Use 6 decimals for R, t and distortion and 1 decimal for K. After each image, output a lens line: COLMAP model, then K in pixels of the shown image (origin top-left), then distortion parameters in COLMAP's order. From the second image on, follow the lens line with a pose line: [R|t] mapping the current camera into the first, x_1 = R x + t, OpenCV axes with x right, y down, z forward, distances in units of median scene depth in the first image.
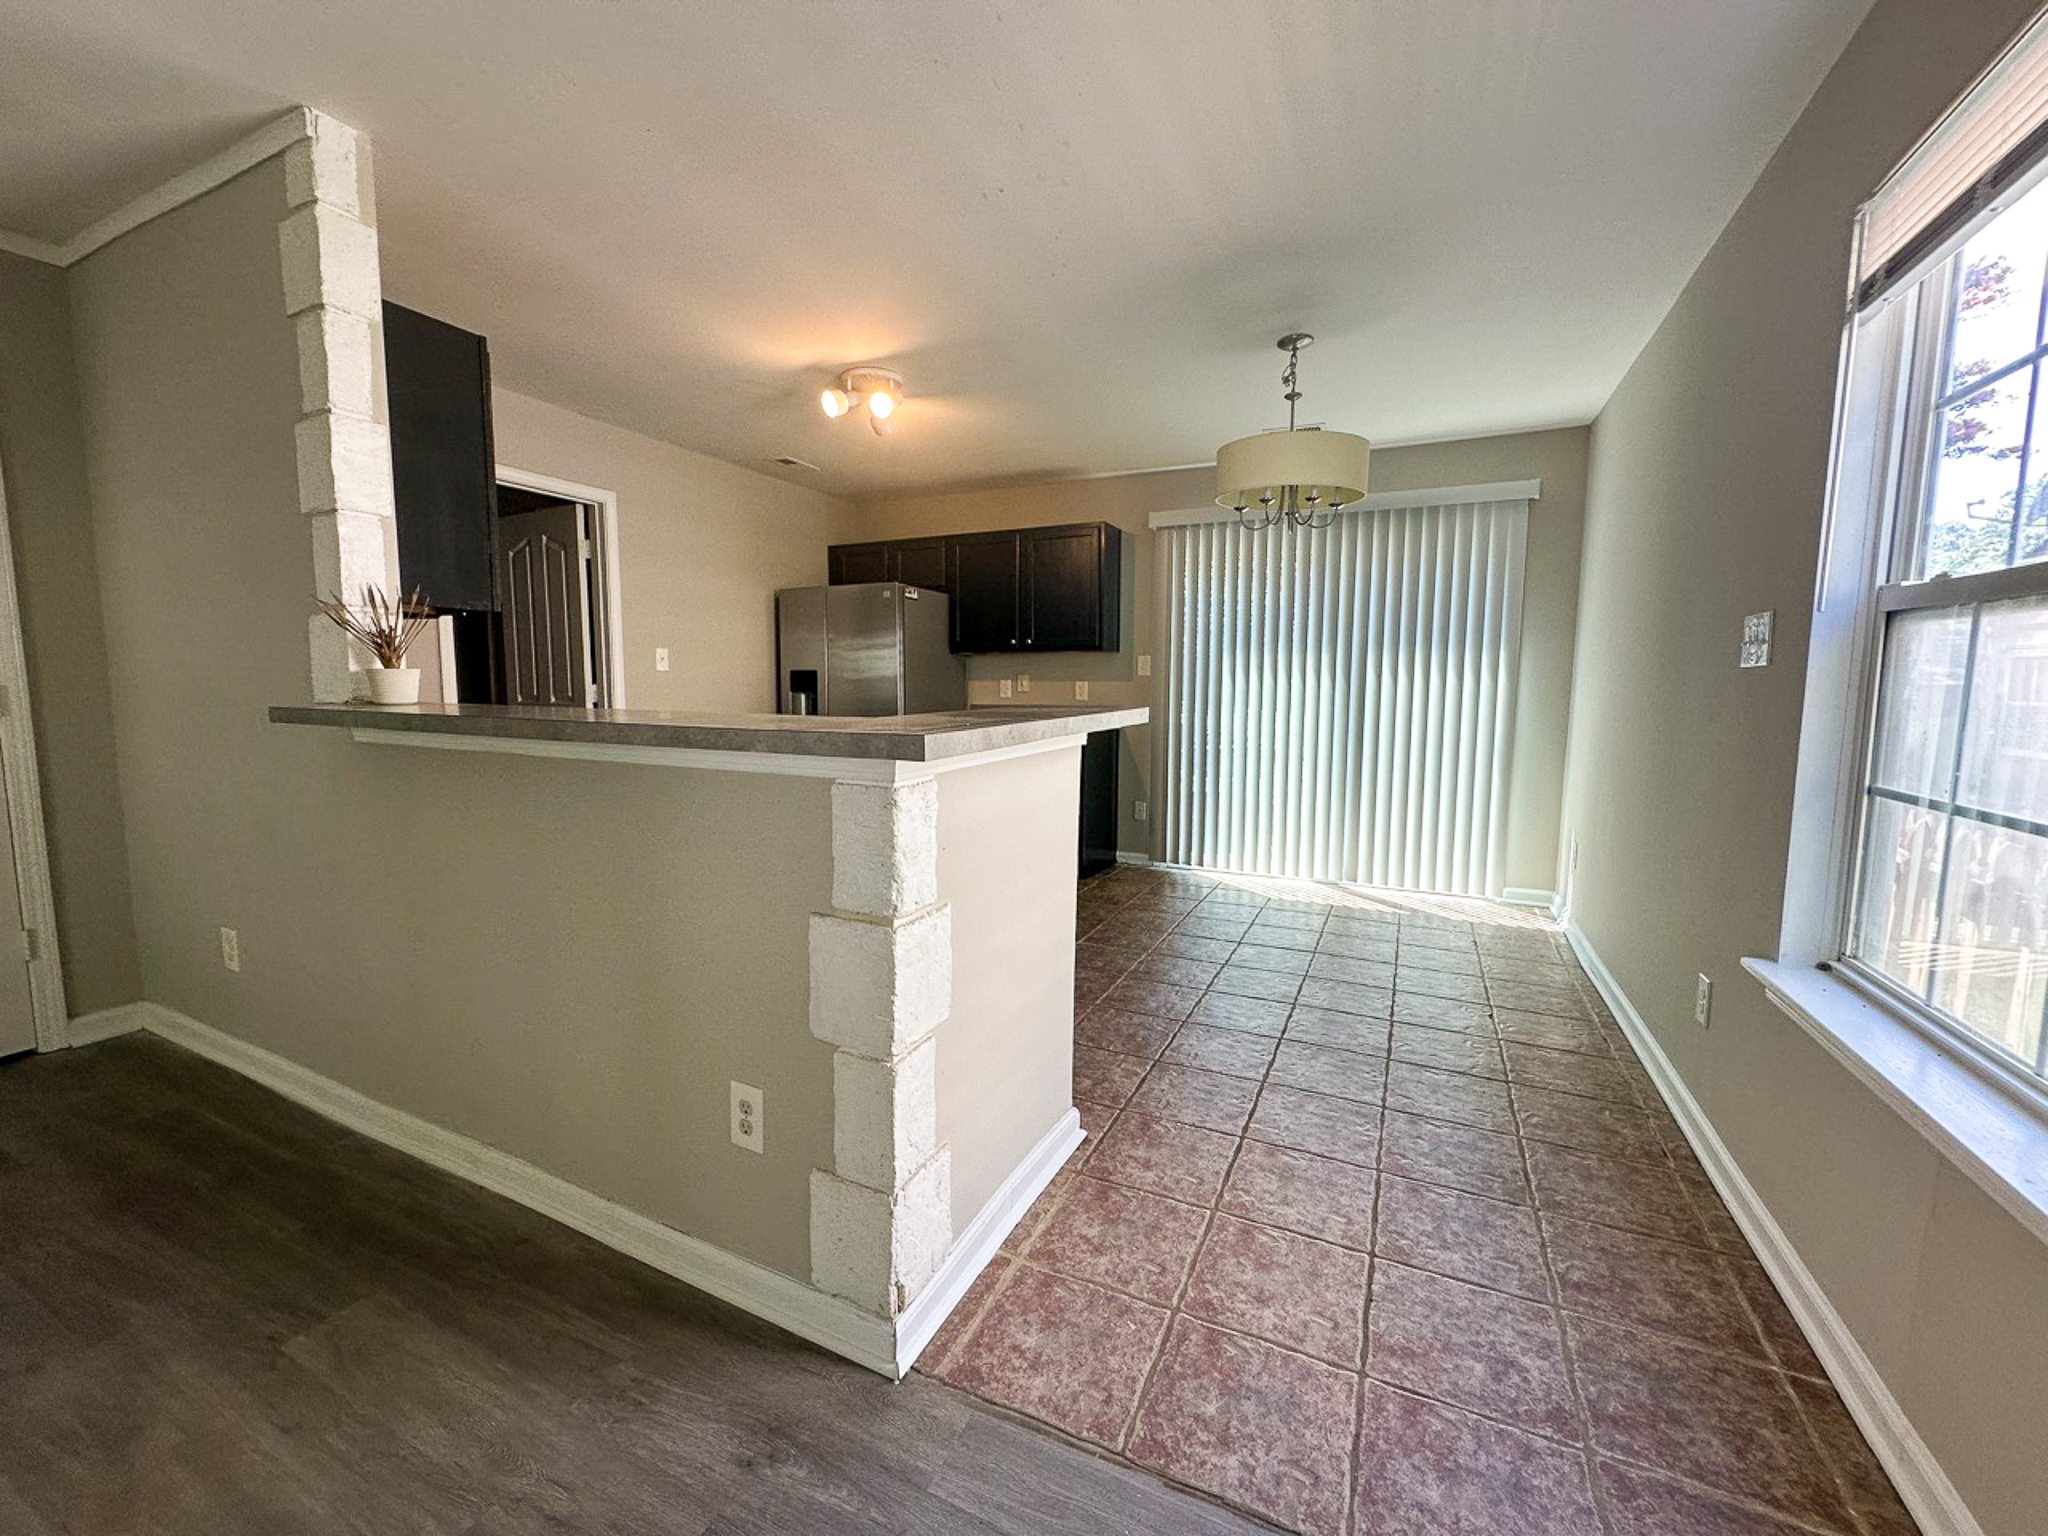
lens RADIAL K [[820.3, 0, 1016.5], [0, 820.3, 765.7], [0, 0, 1]] dist [-0.001142, -0.000345]
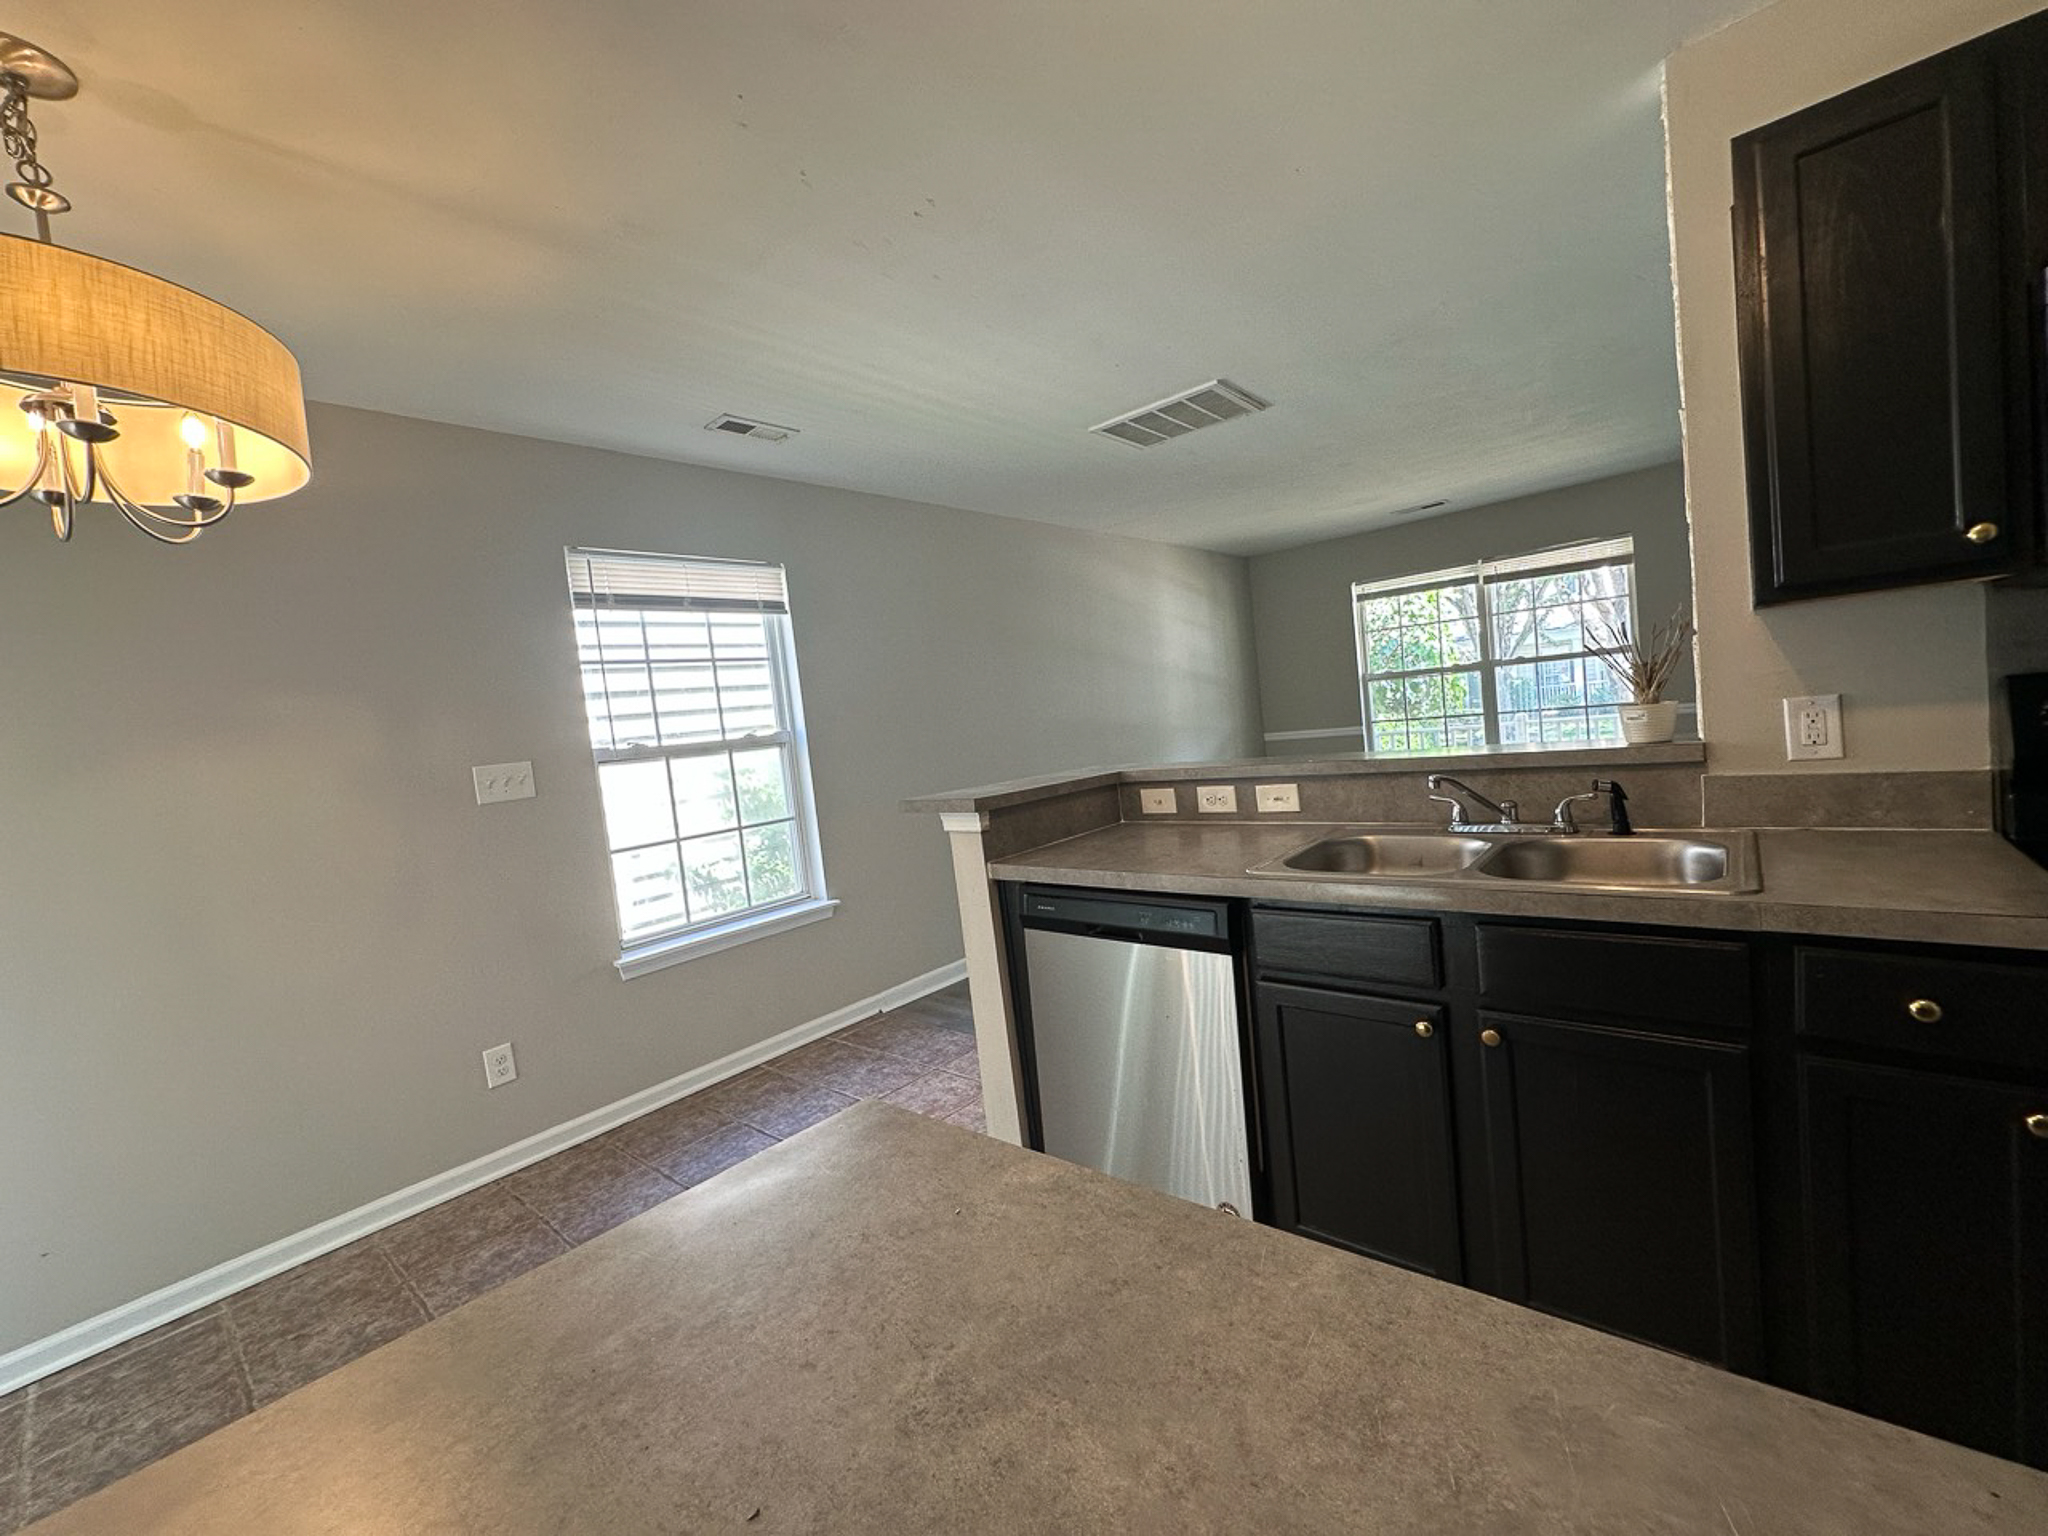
lens RADIAL K [[820.3, 0, 1016.5], [0, 820.3, 765.7], [0, 0, 1]] dist [-0.001142, -0.000345]
pose [[-0.958476, 0.084850, 0.272259, -0.381239], [0.131339, 0.978772, 0.157337, -0.320557], [-0.253129, 0.186562, -0.949274, 2.361837]]
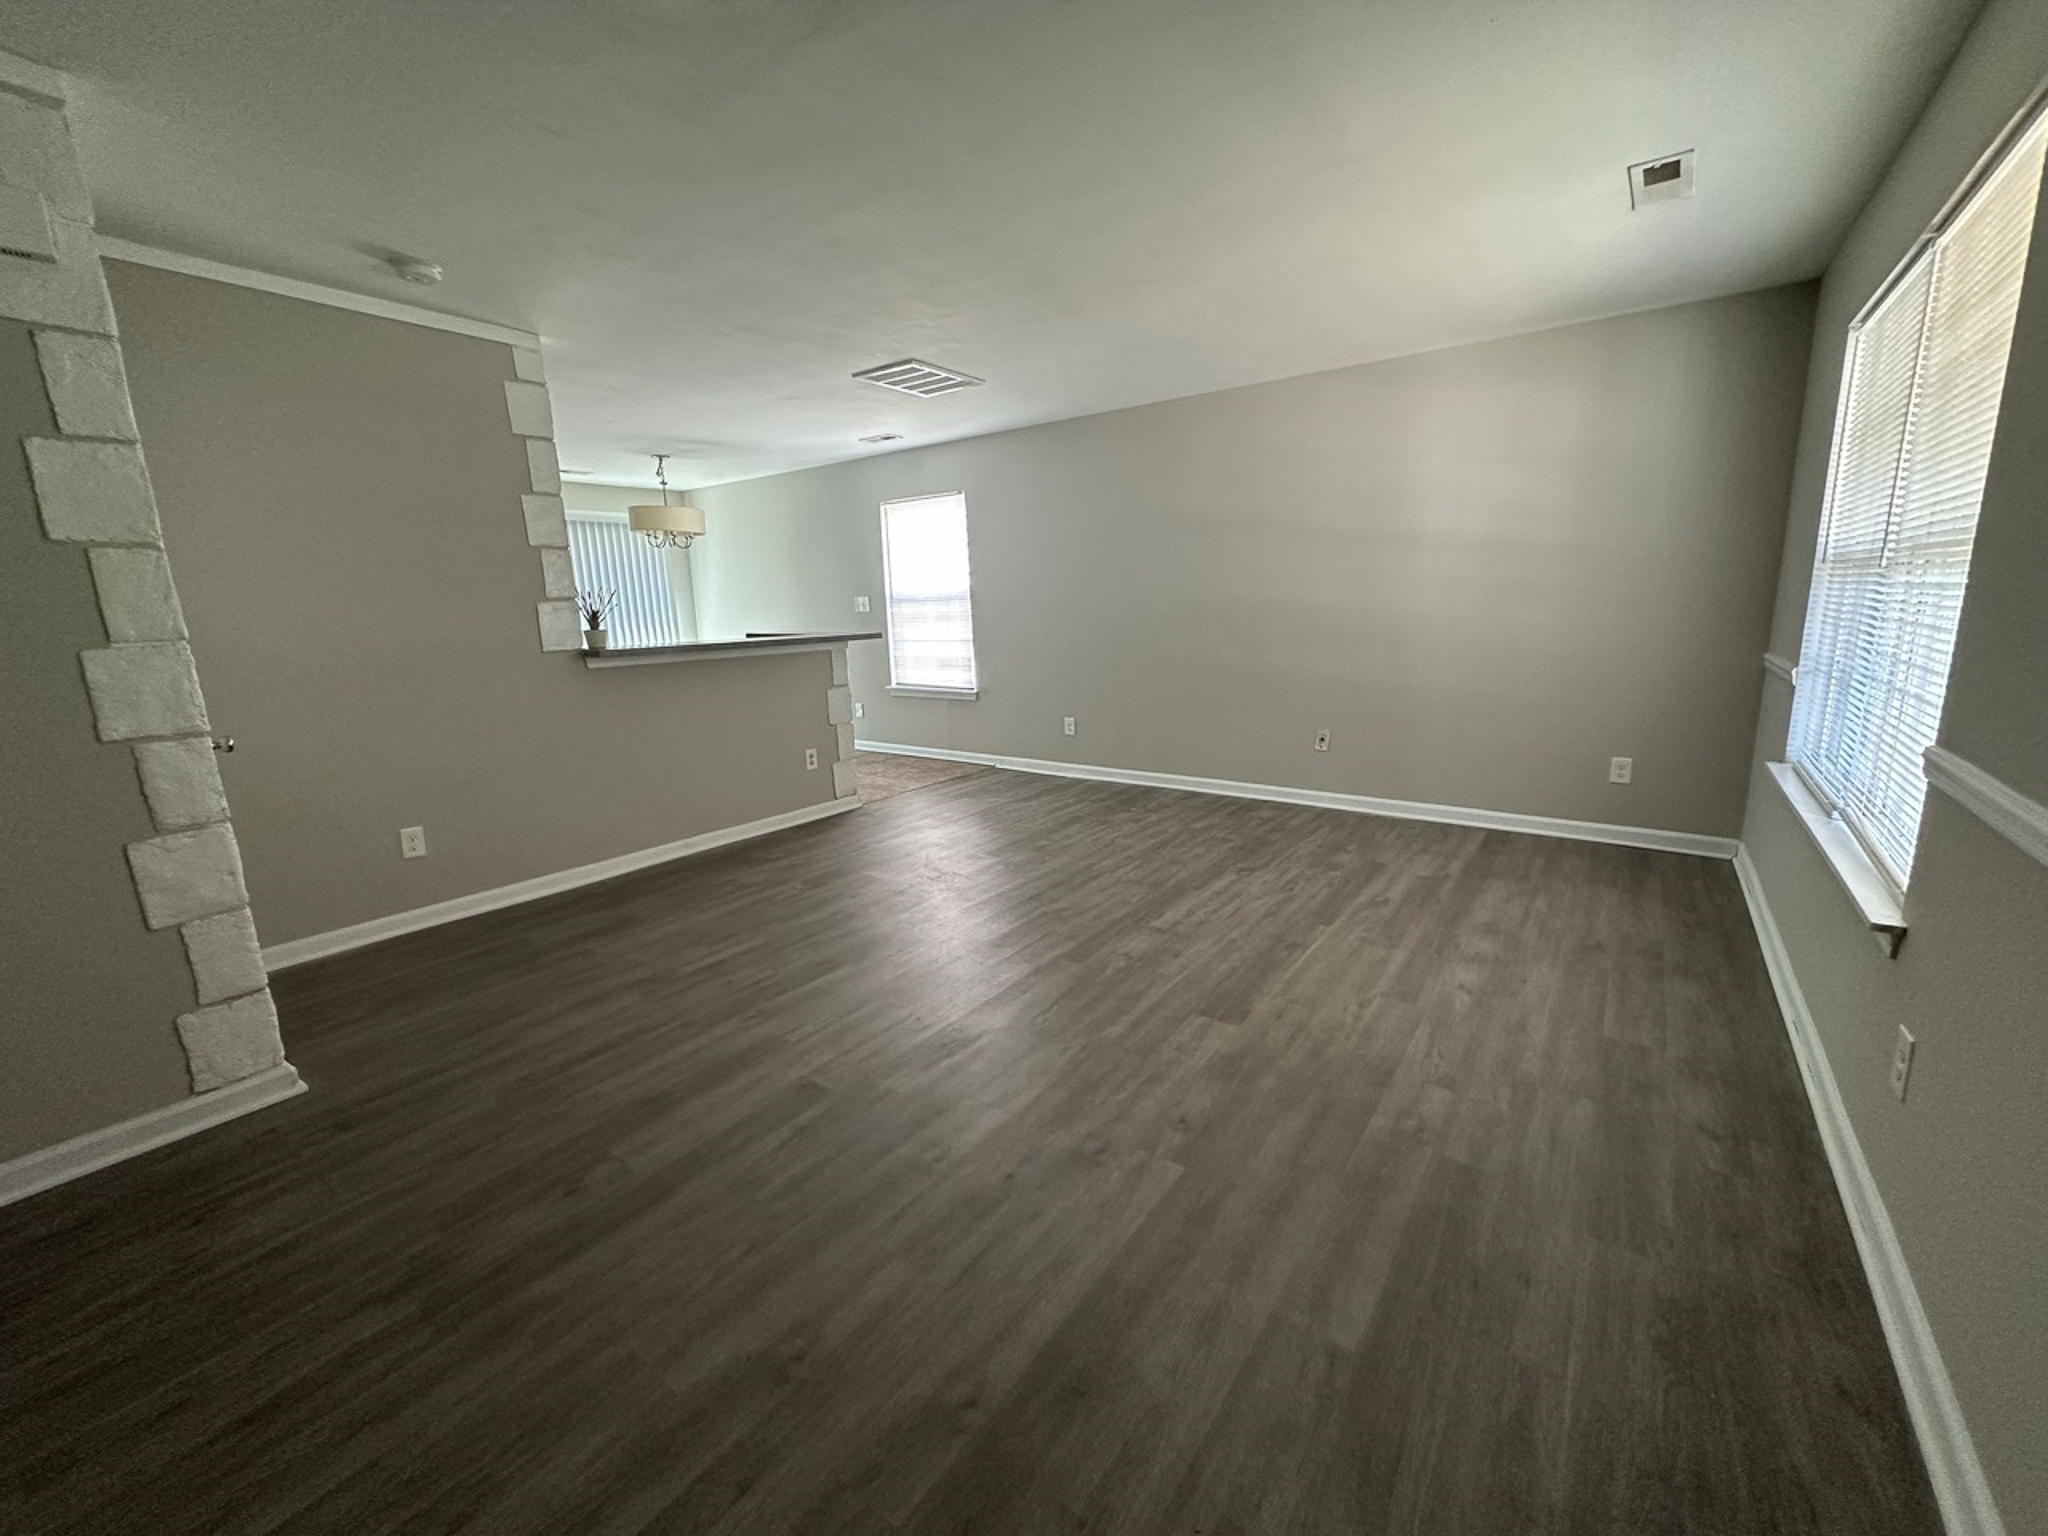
lens RADIAL K [[820.3, 0, 1016.5], [0, 820.3, 765.7], [0, 0, 1]] dist [-0.001142, -0.000345]
pose [[0.208390, -0.204659, 0.956393, -2.852155], [0.136262, 0.974400, 0.178822, -0.016324], [-0.968507, 0.093055, 0.230943, -0.468665]]
